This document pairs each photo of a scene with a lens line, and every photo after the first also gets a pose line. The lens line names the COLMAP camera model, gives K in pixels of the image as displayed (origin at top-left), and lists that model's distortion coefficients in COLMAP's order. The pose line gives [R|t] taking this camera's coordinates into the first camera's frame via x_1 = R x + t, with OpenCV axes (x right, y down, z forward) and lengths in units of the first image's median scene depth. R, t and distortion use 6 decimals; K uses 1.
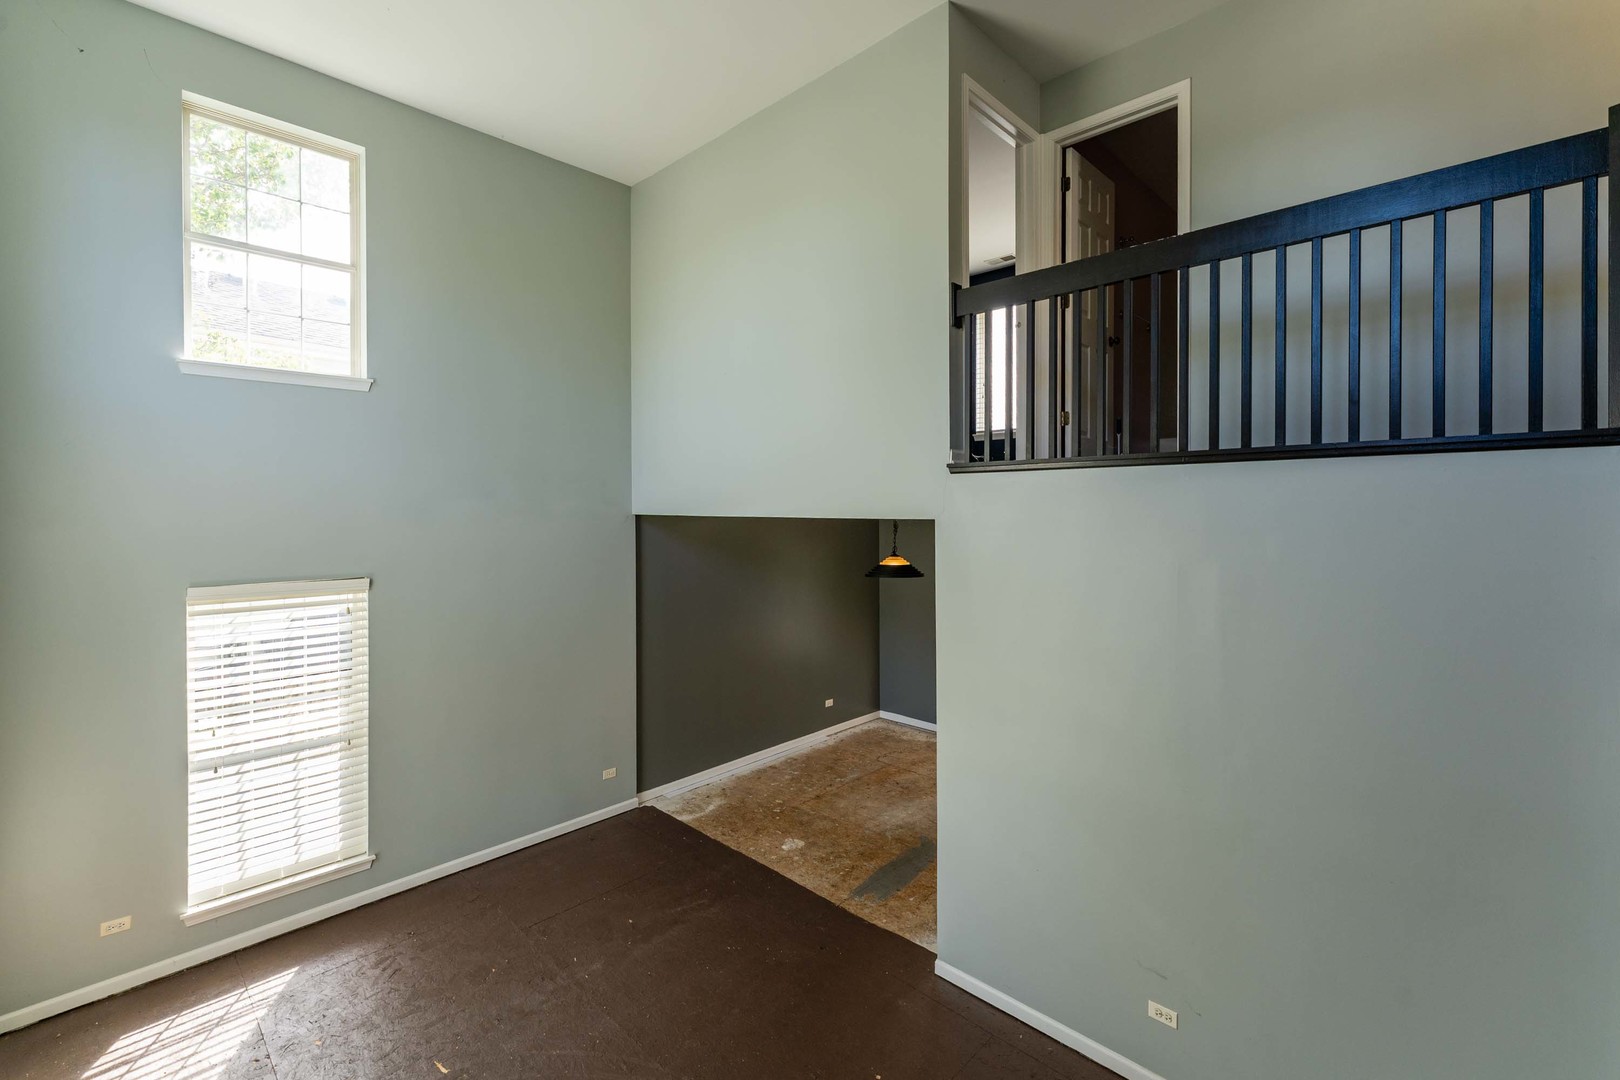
lens RADIAL K [[684.9, 0, 808.2], [0, 684.9, 512.6], [0, 0, 1]] dist [-0.001076, -0.000152]
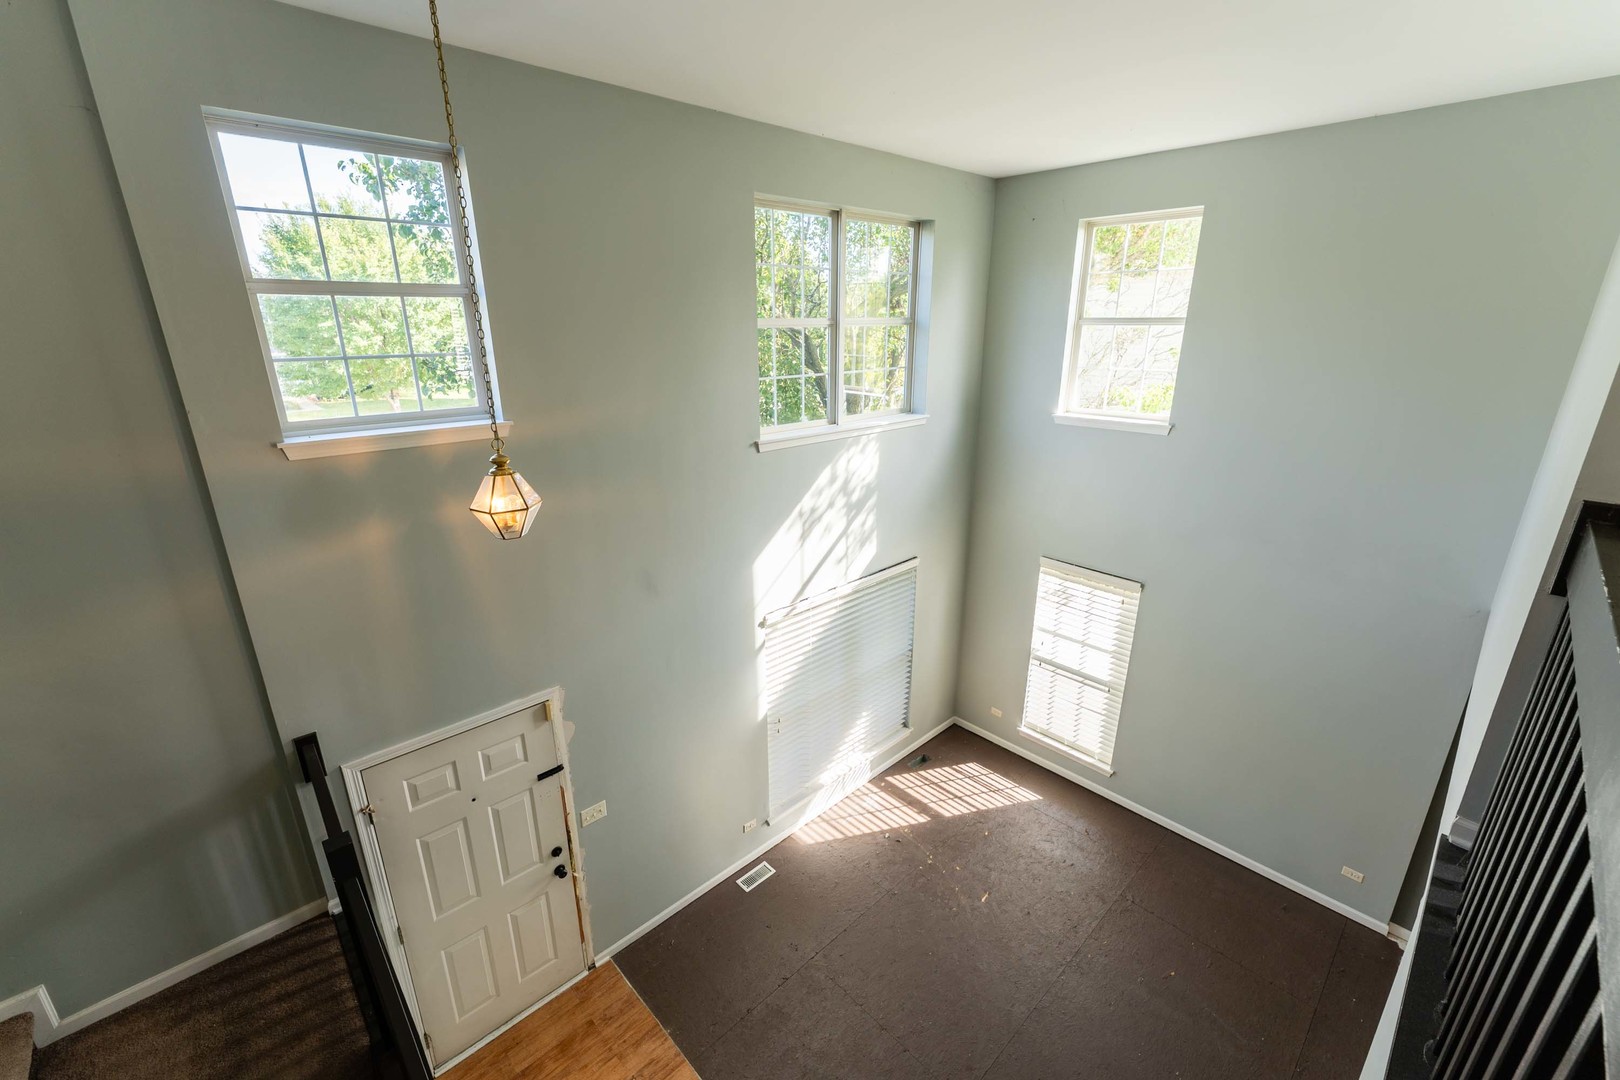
lens RADIAL K [[667.0, 0, 798.8], [0, 667.0, 544.2], [0, 0, 1]] dist [-0.000822, 0.000064]
pose [[-0.049573, 0.312307, -0.948687, 0.378655], [0.003070, 0.949898, 0.312545, -0.256879], [0.998766, 0.012581, -0.048048, 0.309053]]
